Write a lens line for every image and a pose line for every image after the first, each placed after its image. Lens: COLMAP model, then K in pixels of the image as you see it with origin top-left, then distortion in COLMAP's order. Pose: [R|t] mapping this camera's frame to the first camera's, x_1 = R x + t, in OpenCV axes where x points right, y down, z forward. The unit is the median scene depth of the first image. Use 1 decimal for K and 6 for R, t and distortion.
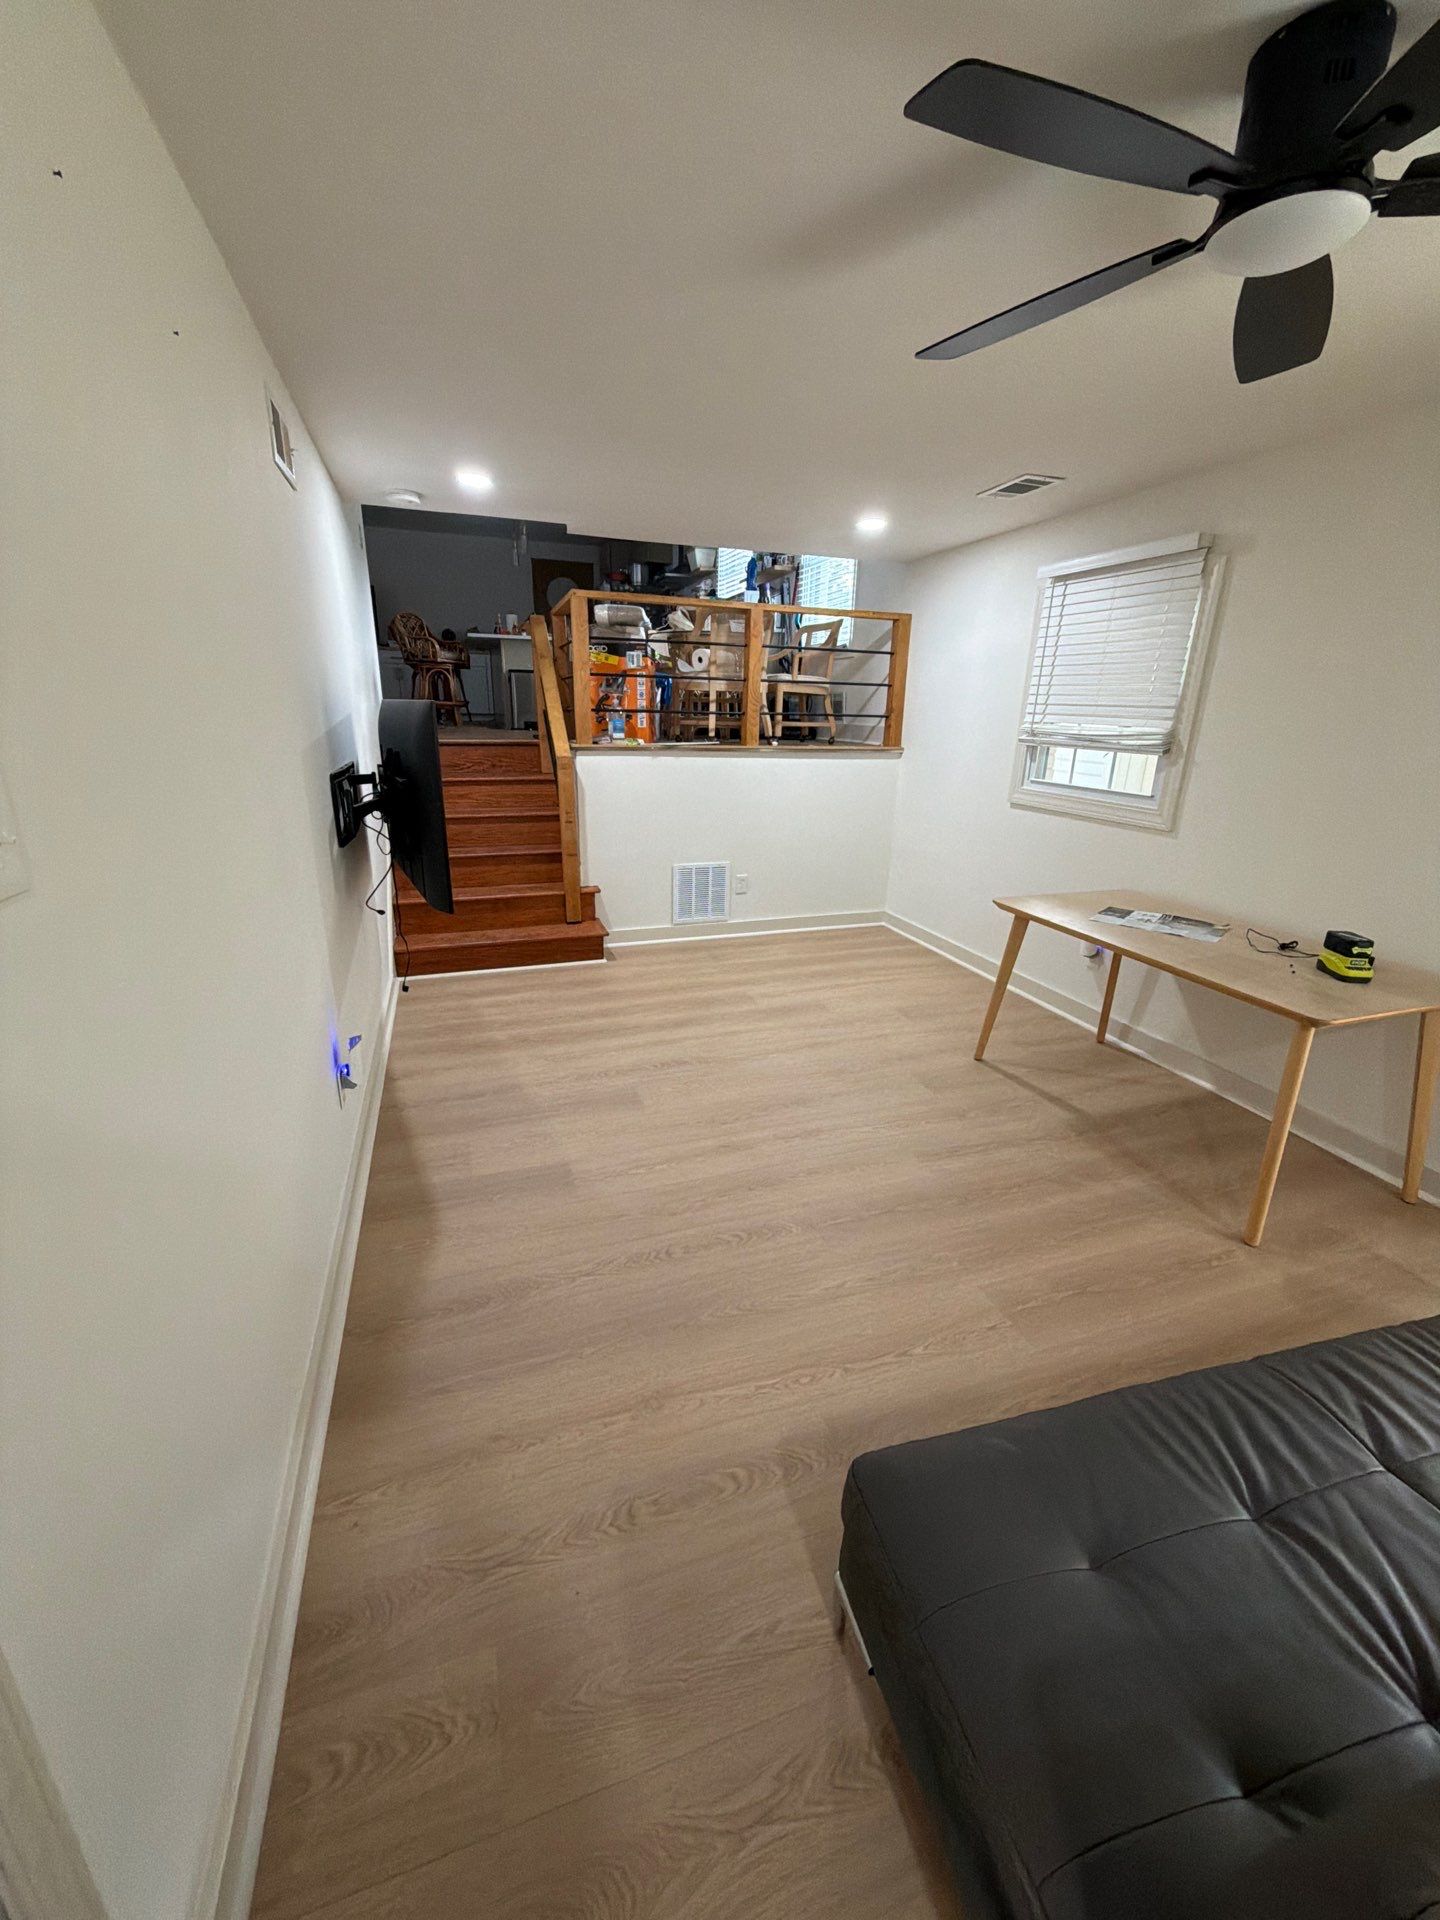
lens RADIAL K [[769.2, 0, 720.0], [0, 769.2, 960.0], [0, 0, 1]] dist [0.002119, 0.000323]
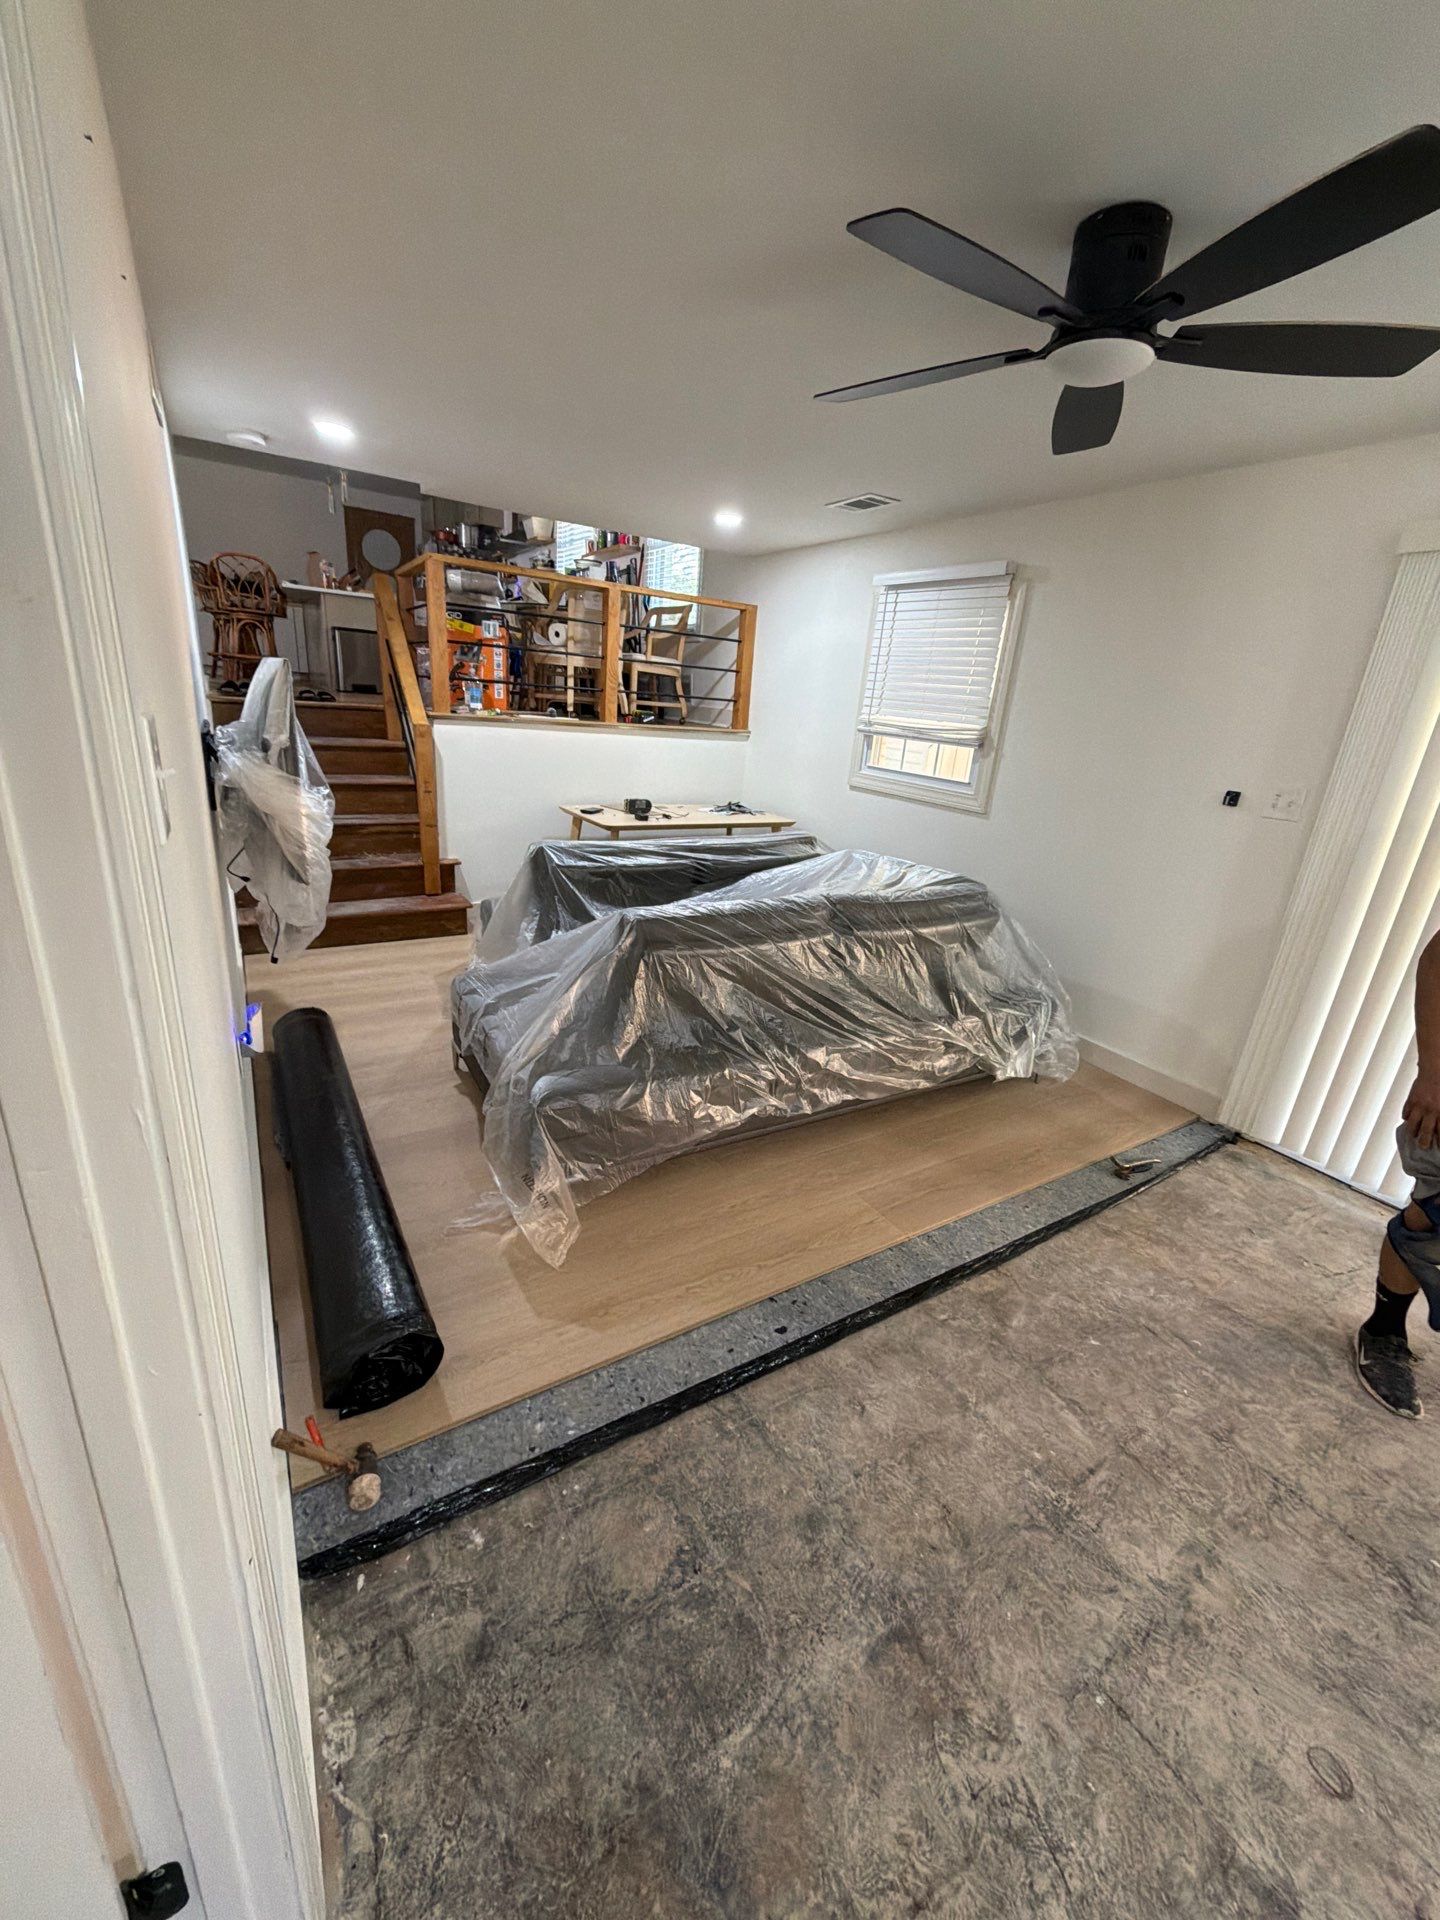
lens RADIAL K [[769.2, 0, 720.0], [0, 769.2, 960.0], [0, 0, 1]] dist [0.002119, 0.000323]
pose [[0.973417, -0.021868, 0.227993, -0.058092], [0.015734, 0.999465, 0.028687, 0.012177], [-0.228498, -0.024337, 0.973240, -0.043652]]
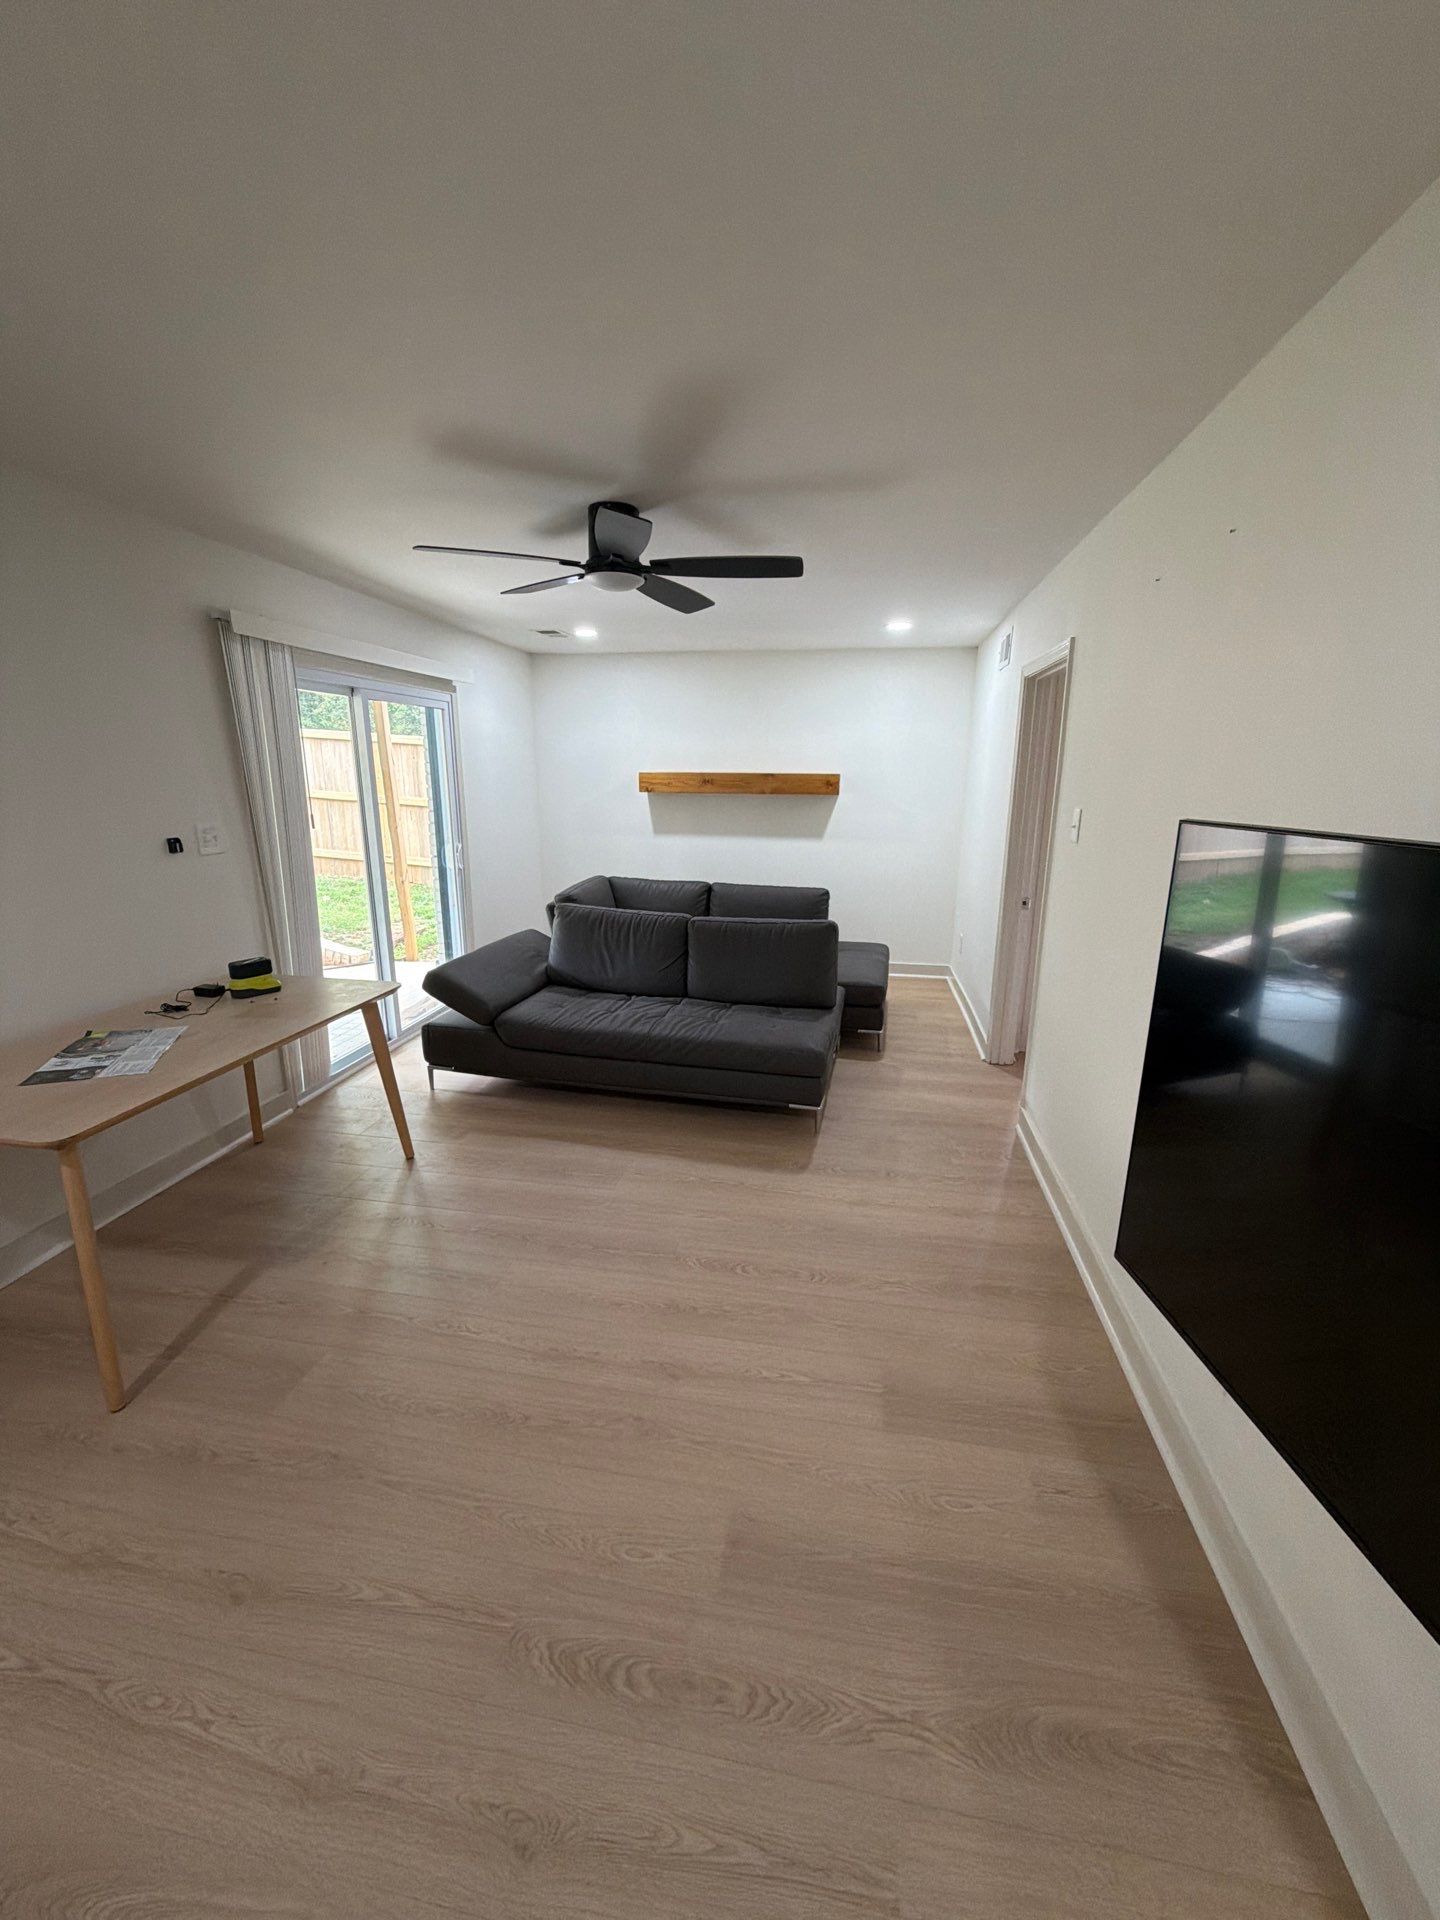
lens RADIAL K [[769.2, 0, 720.0], [0, 769.2, 960.0], [0, 0, 1]] dist [0.002119, 0.000323]
pose [[-0.879068, -0.140889, 0.455400, -0.178504], [0.126183, 0.852476, 0.507308, -0.264711], [-0.459692, 0.503423, -0.731607, 0.748310]]
